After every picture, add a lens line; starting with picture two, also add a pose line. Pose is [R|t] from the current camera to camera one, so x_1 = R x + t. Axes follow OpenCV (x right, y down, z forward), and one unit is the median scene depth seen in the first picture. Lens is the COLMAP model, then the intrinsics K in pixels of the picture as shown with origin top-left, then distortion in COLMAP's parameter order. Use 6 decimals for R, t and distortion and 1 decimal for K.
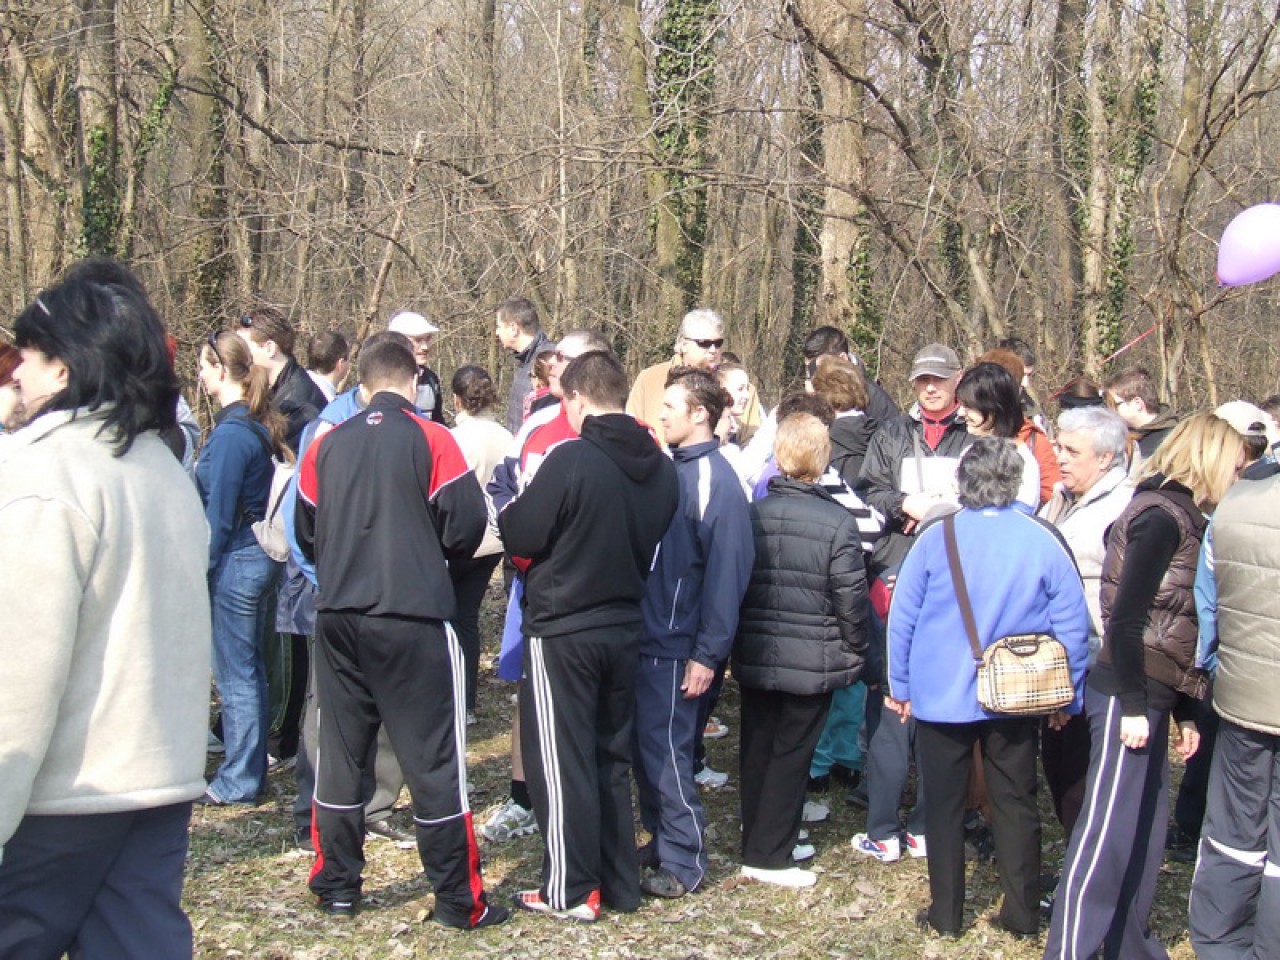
lens RADIAL K [[2188.9, 0, 650.7], [0, 2188.9, 429.5], [0, 0, 1]] dist [0.018100, 0.000000]
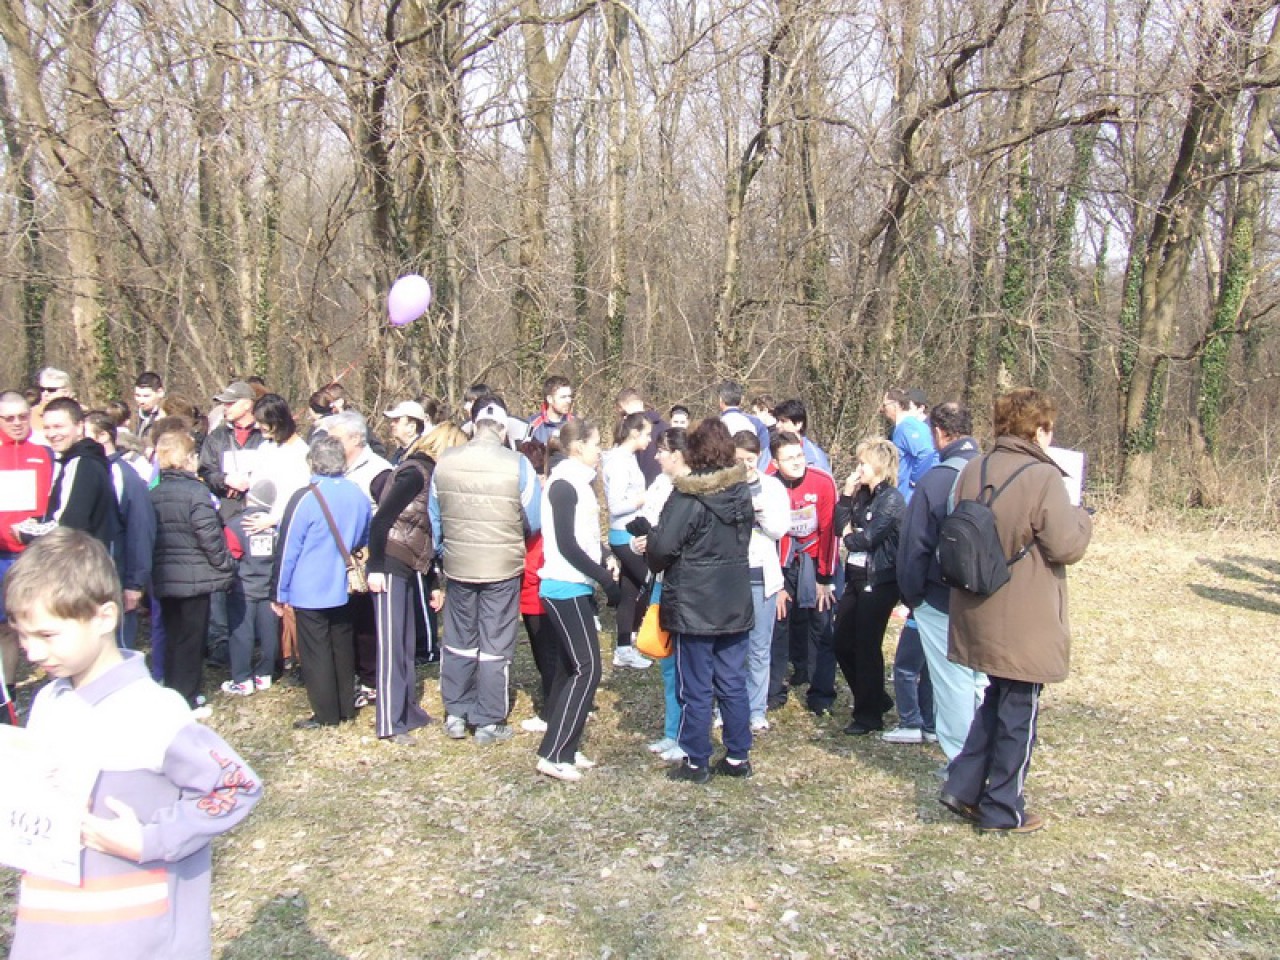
lens RADIAL K [[1404.4, 0, 639.0], [0, 1404.4, 469.5], [0, 0, 1]] dist [-0.067956, 0.000000]
pose [[0.876079, -0.100006, 0.471683, -0.045834], [0.080995, 0.994877, 0.060497, -0.005292], [-0.475316, -0.014797, 0.879691, -0.030815]]
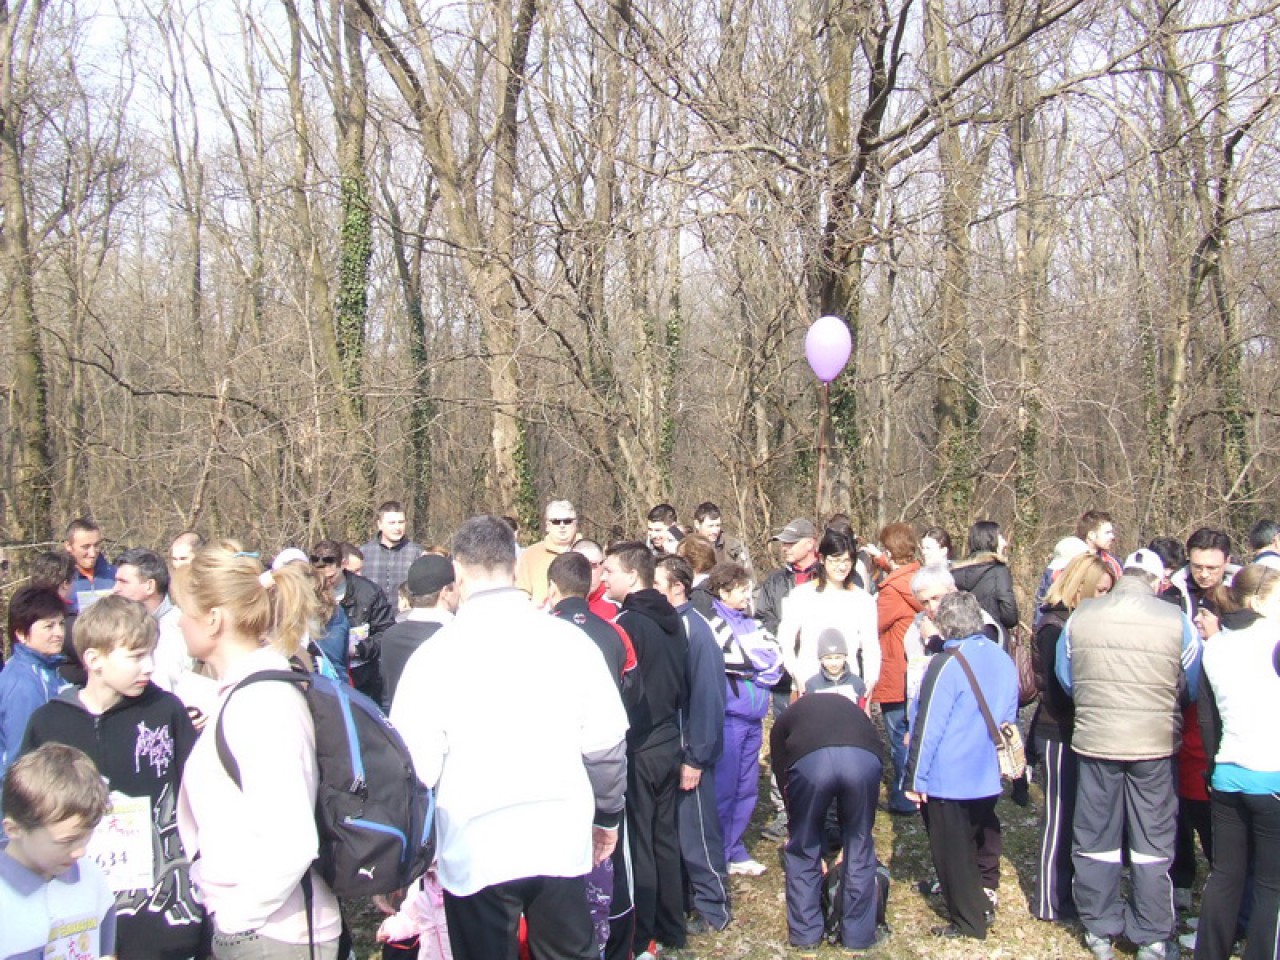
lens RADIAL K [[1404.4, 0, 637.7], [0, 1404.4, 446.7], [0, 0, 1]] dist [-0.067956, 0.000000]
pose [[0.960766, -0.068746, 0.268705, -0.093059], [0.086550, 0.994730, -0.054970, -0.018816], [-0.263509, 0.076070, 0.961653, 0.052369]]
